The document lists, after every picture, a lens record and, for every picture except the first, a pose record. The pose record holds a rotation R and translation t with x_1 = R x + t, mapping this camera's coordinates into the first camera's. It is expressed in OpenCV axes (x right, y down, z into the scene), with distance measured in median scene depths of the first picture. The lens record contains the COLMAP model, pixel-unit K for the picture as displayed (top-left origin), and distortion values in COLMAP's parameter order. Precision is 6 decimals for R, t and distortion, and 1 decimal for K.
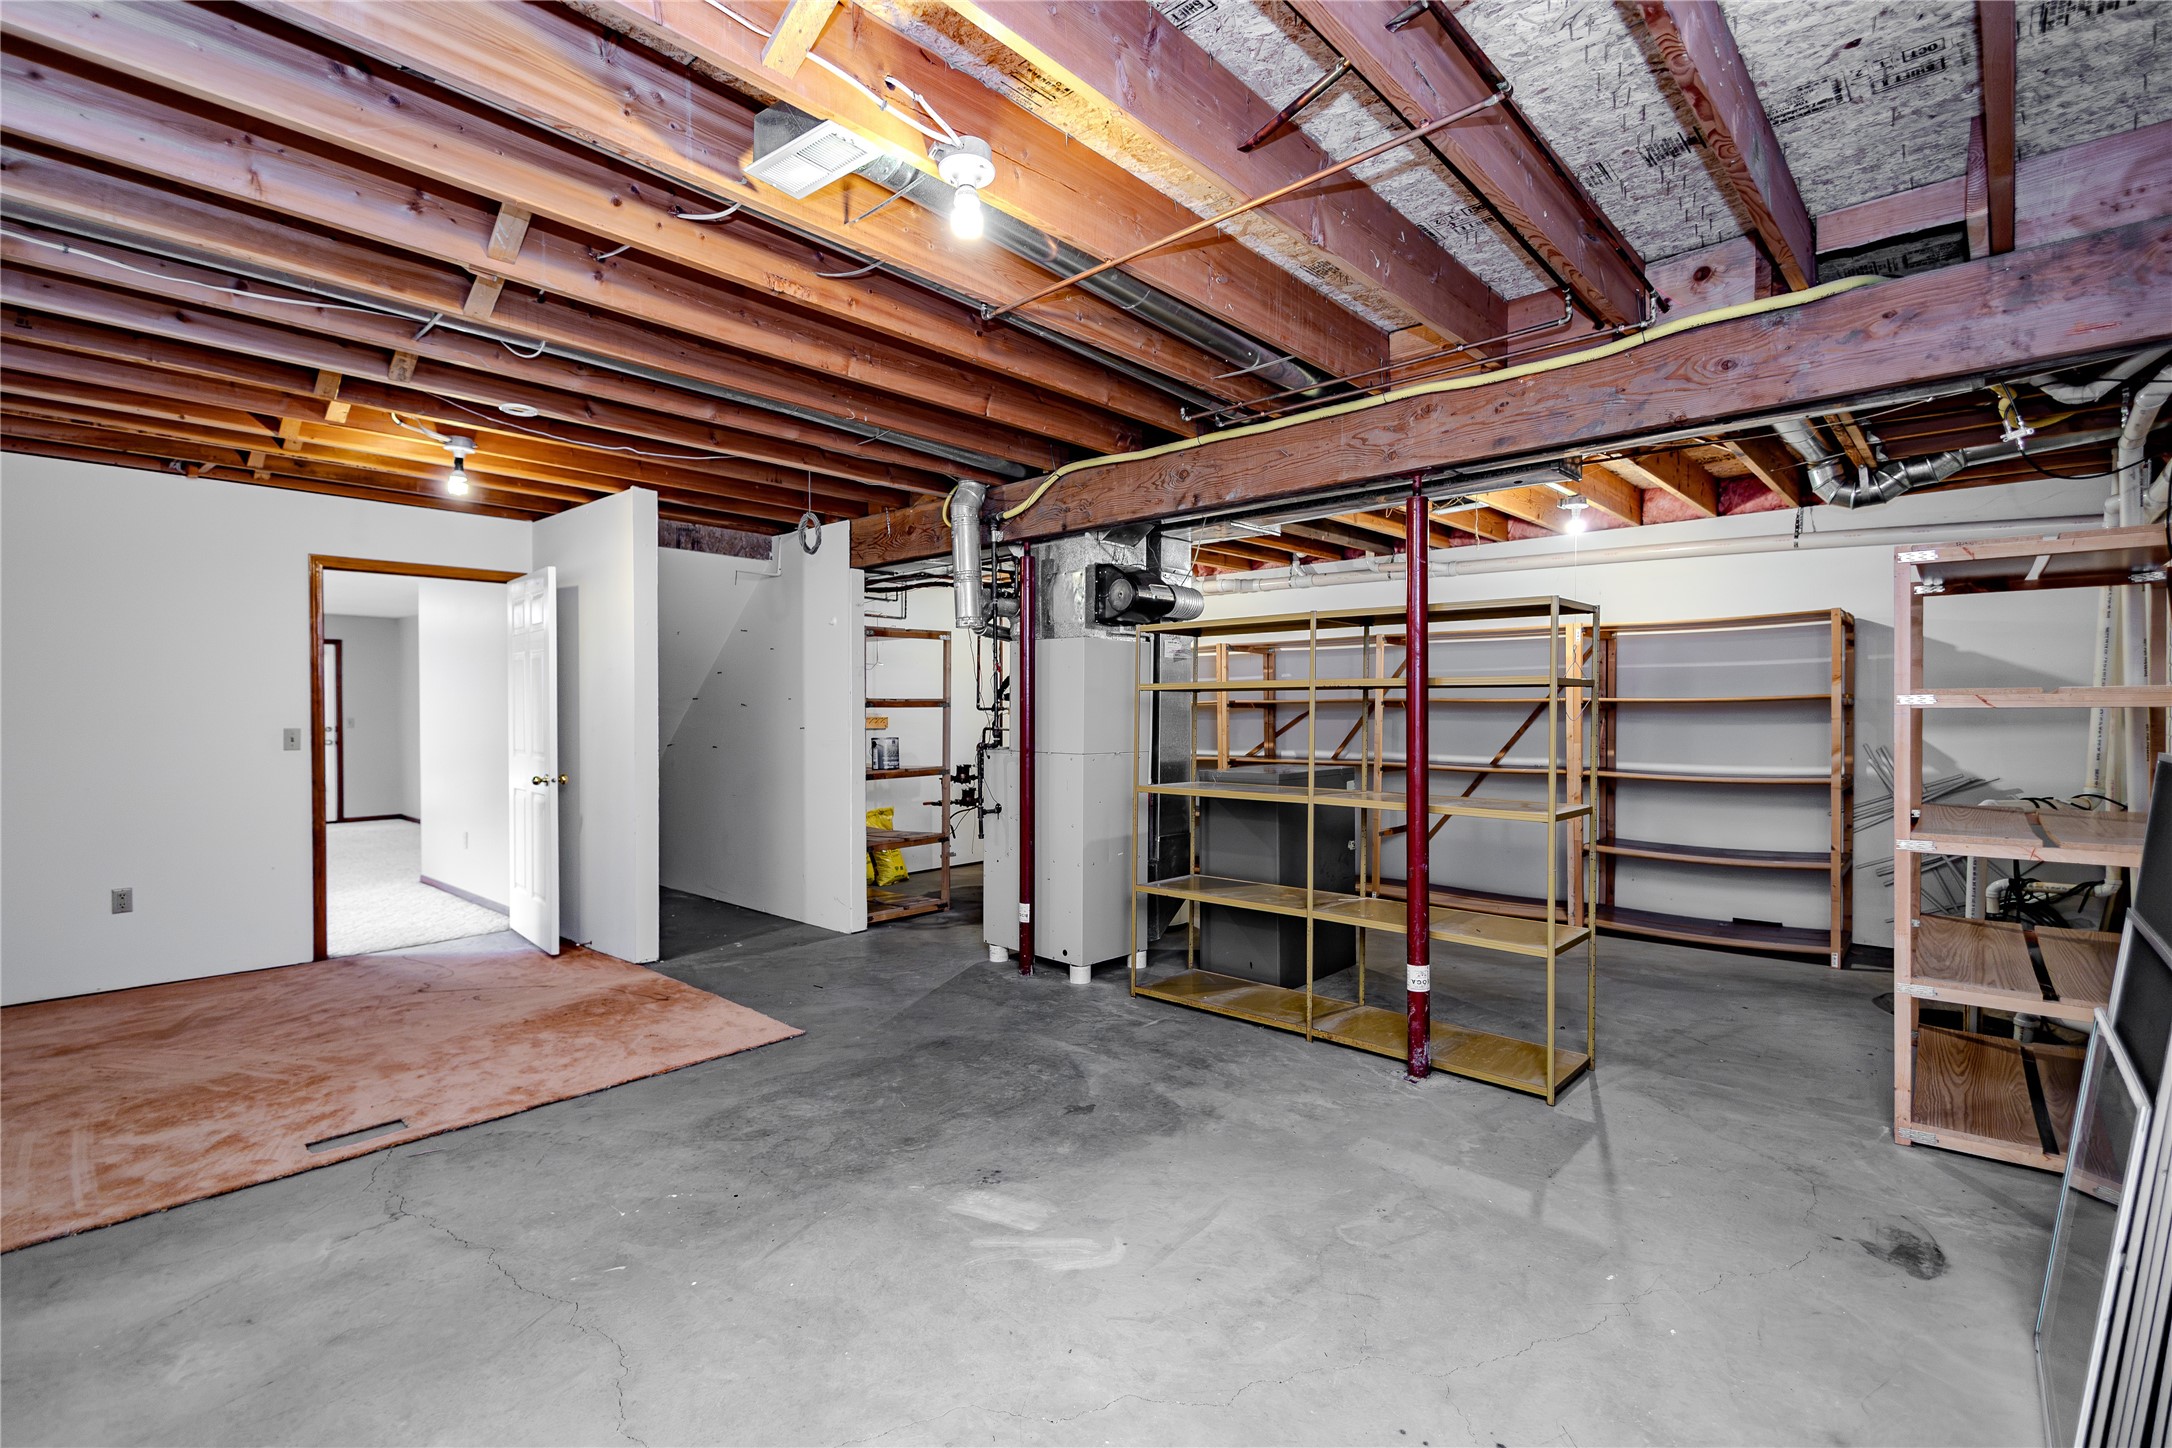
lens RADIAL K [[998.5, 0, 1076.6], [0, 998.5, 720.5], [0, 0, 1]] dist [0.008562, -0.002580]
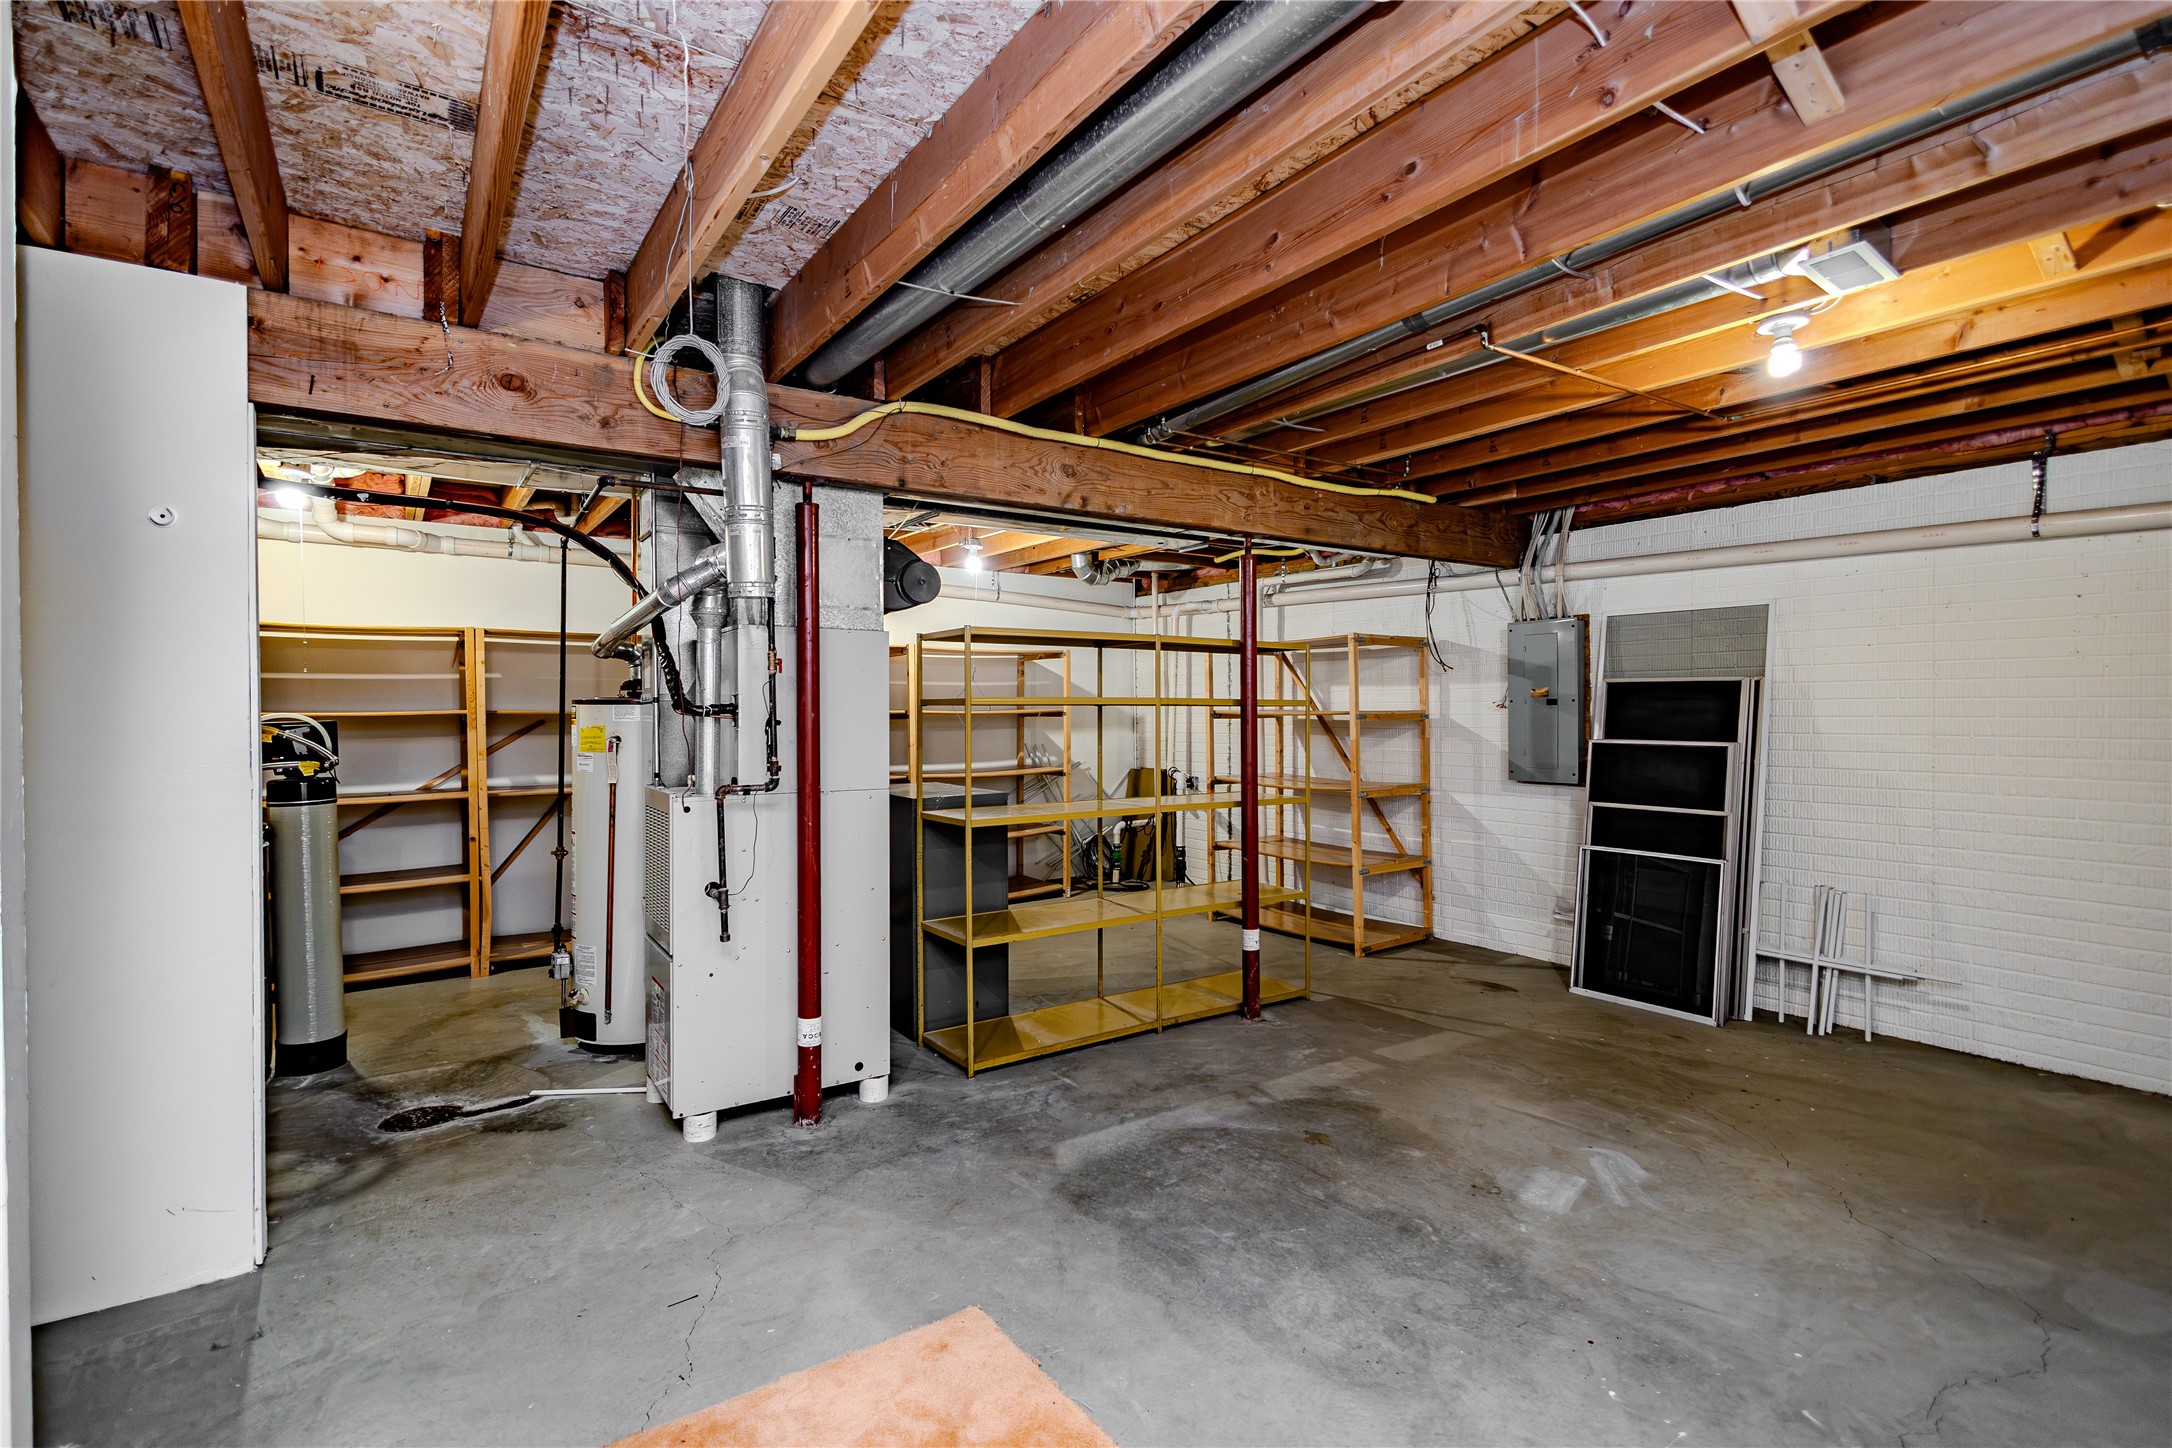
lens RADIAL K [[998.5, 0, 1081.5], [0, 998.5, 719.0], [0, 0, 1]] dist [0.008562, -0.002580]
pose [[0.222912, -0.004729, 0.974827, -0.862210], [0.015752, 0.999875, 0.001248, -0.020802], [-0.974711, 0.015077, 0.222959, 0.865109]]
